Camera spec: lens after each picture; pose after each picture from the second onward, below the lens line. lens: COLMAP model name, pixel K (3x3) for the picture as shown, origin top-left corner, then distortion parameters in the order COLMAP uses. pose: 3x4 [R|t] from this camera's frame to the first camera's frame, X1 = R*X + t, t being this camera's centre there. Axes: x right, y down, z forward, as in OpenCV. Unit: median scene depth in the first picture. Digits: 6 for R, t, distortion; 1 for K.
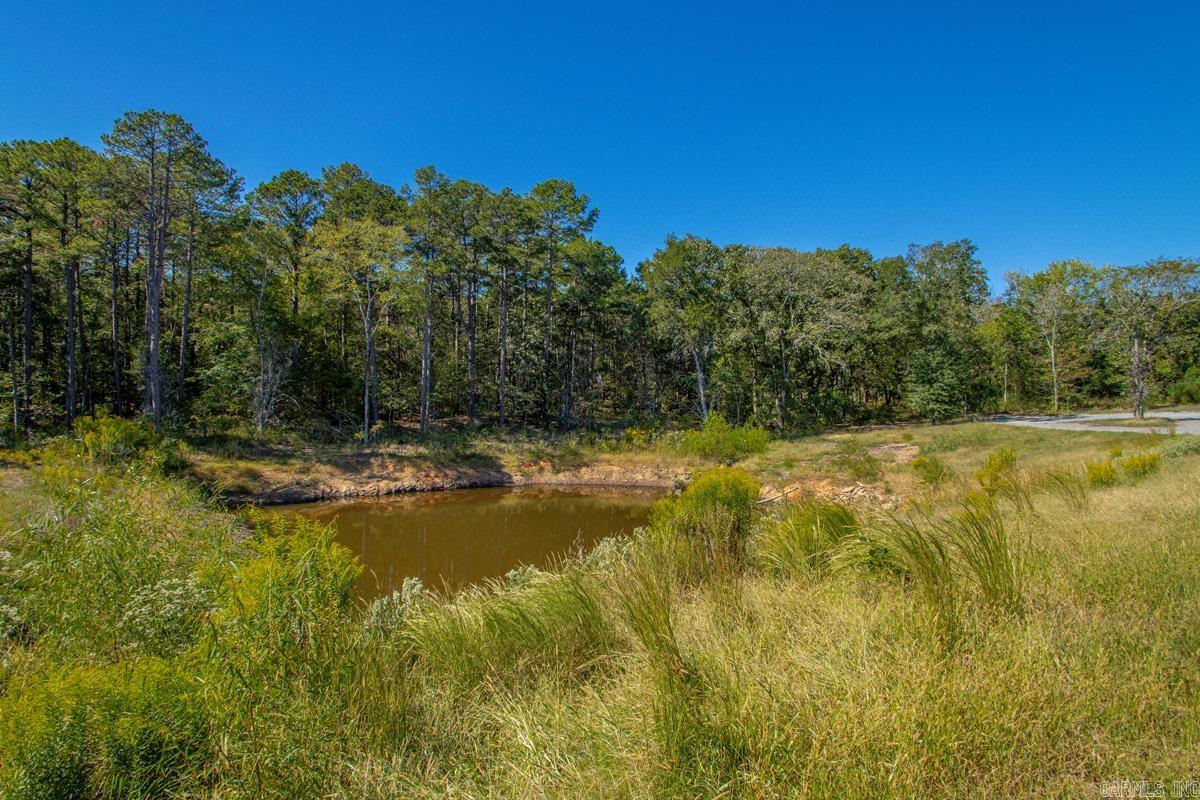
lens RADIAL K [[567.7, 0, 600.1], [0, 567.7, 401.5], [0, 0, 1]] dist [0.000274, -0.001595]
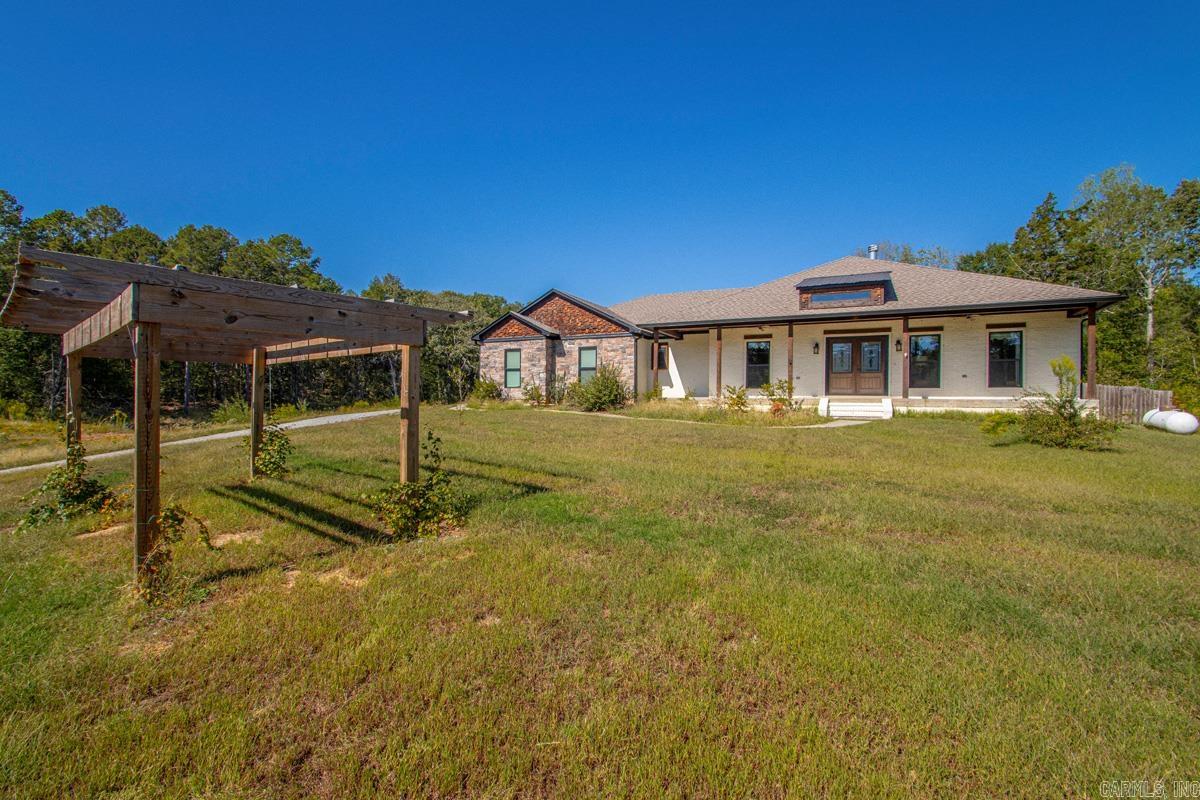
lens RADIAL K [[567.7, 0, 600.7], [0, 567.7, 400.2], [0, 0, 1]] dist [0.000274, -0.001595]
pose [[0.892846, -0.007400, 0.450301, -0.018467], [0.000035, 0.999866, 0.016362, 0.002786], [-0.450362, -0.014593, 0.892727, -0.628246]]
